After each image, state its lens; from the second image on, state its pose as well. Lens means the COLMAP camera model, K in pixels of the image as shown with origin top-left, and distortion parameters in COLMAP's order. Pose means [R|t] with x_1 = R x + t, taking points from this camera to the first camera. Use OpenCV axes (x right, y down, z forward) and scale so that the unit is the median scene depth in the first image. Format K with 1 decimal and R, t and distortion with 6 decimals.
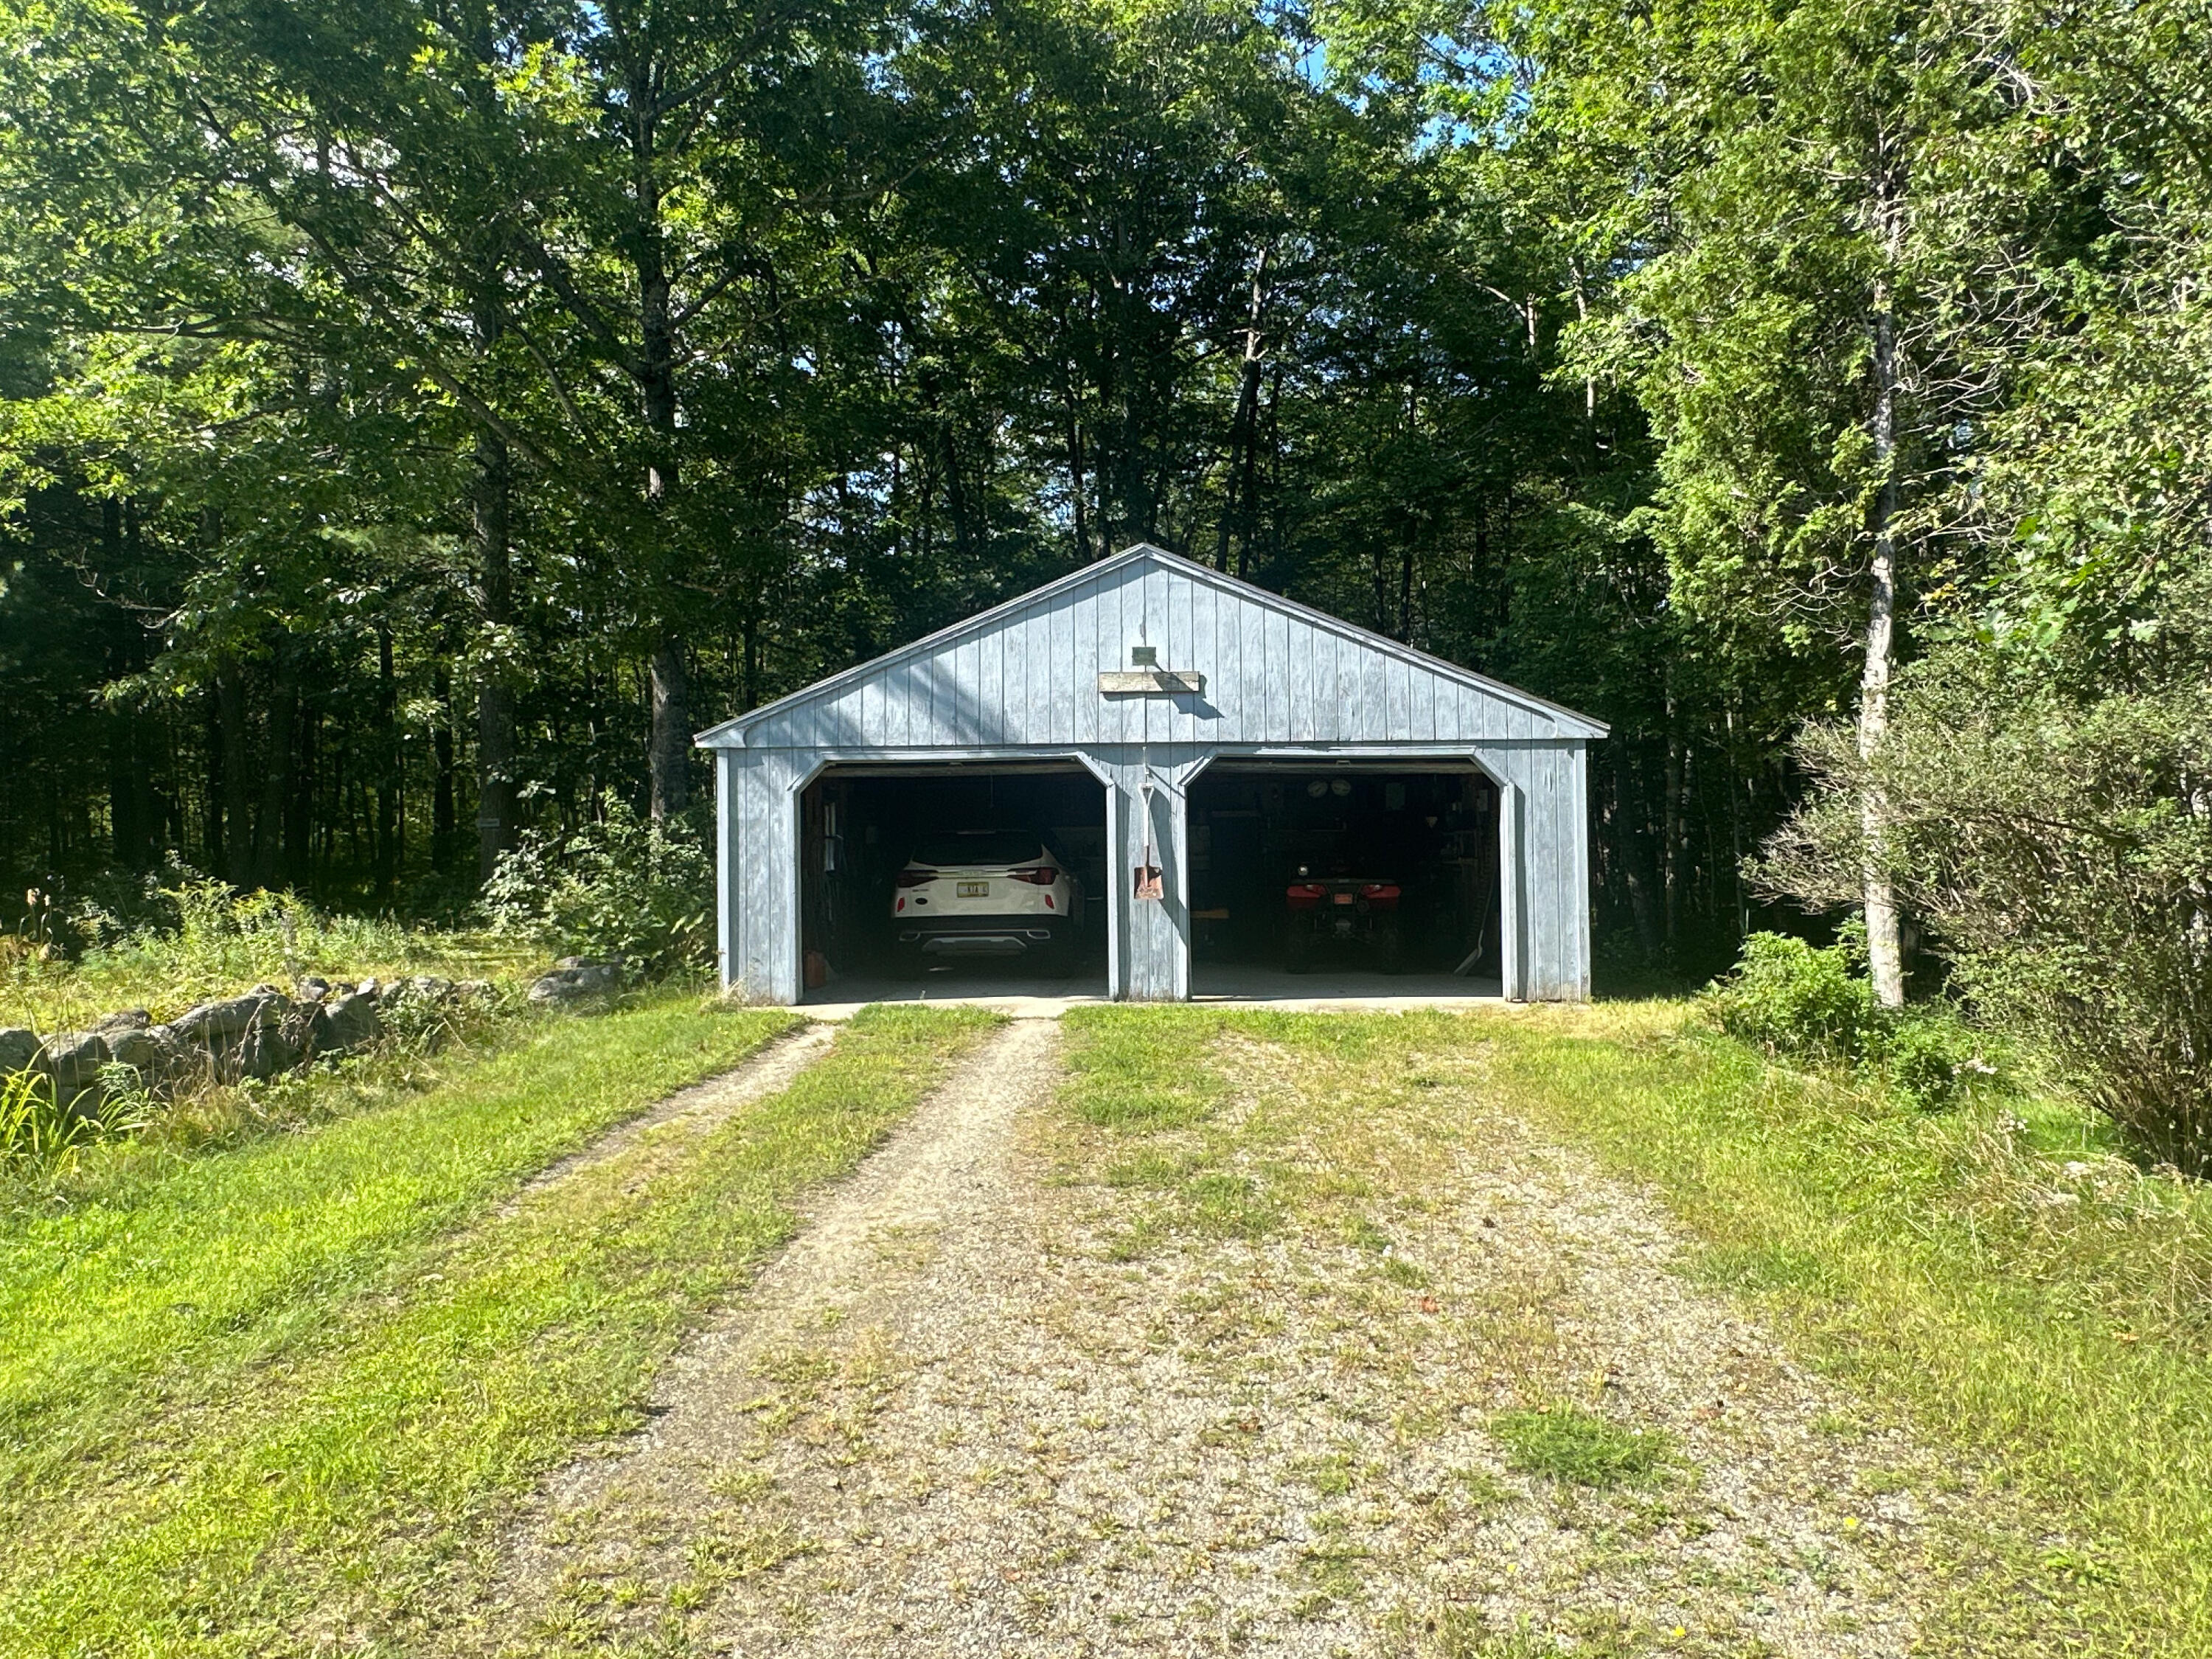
lens RADIAL K [[1398.8, 0, 1106.0], [0, 1398.8, 829.5], [0, 0, 1]] dist [-0.001720, -0.000824]
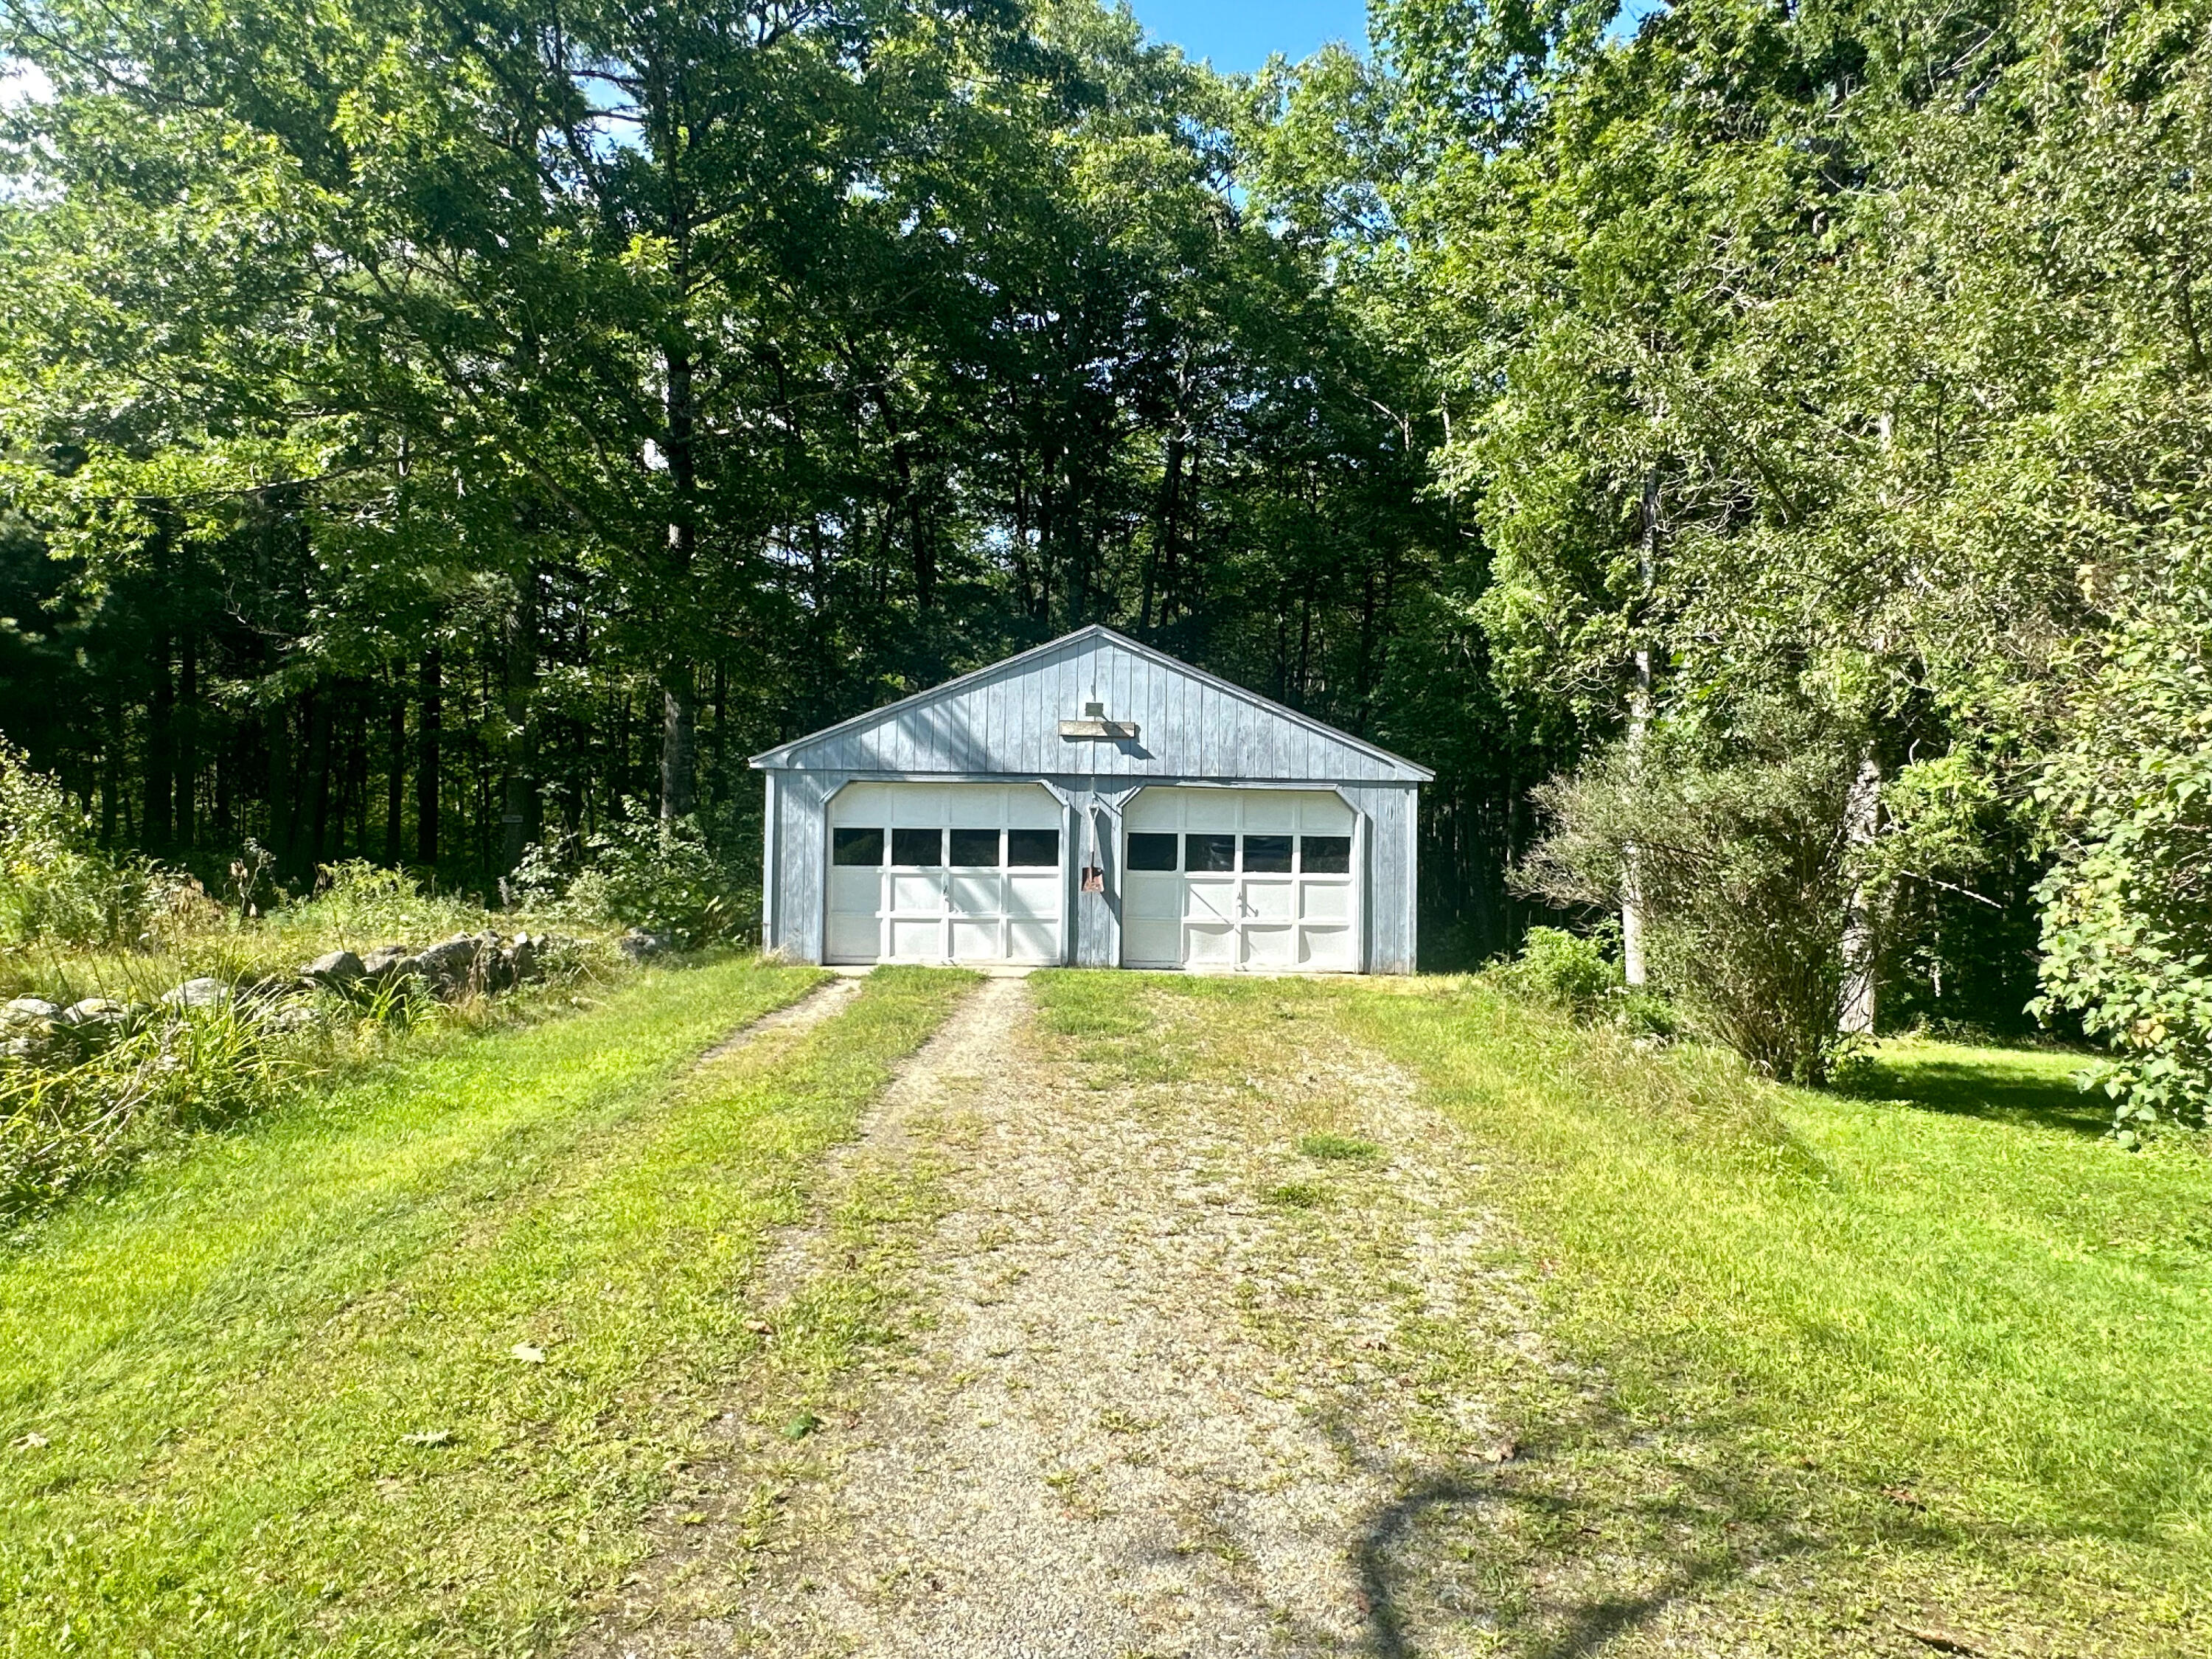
lens RADIAL K [[1360.3, 0, 1106.0], [0, 1360.3, 829.5], [0, 0, 1]] dist [-0.000095, 0.000051]
pose [[0.997644, 0.027689, 0.062768, -0.039384], [-0.027142, 0.999586, -0.009546, 0.002642], [-0.063006, 0.007820, 0.997982, -0.292429]]
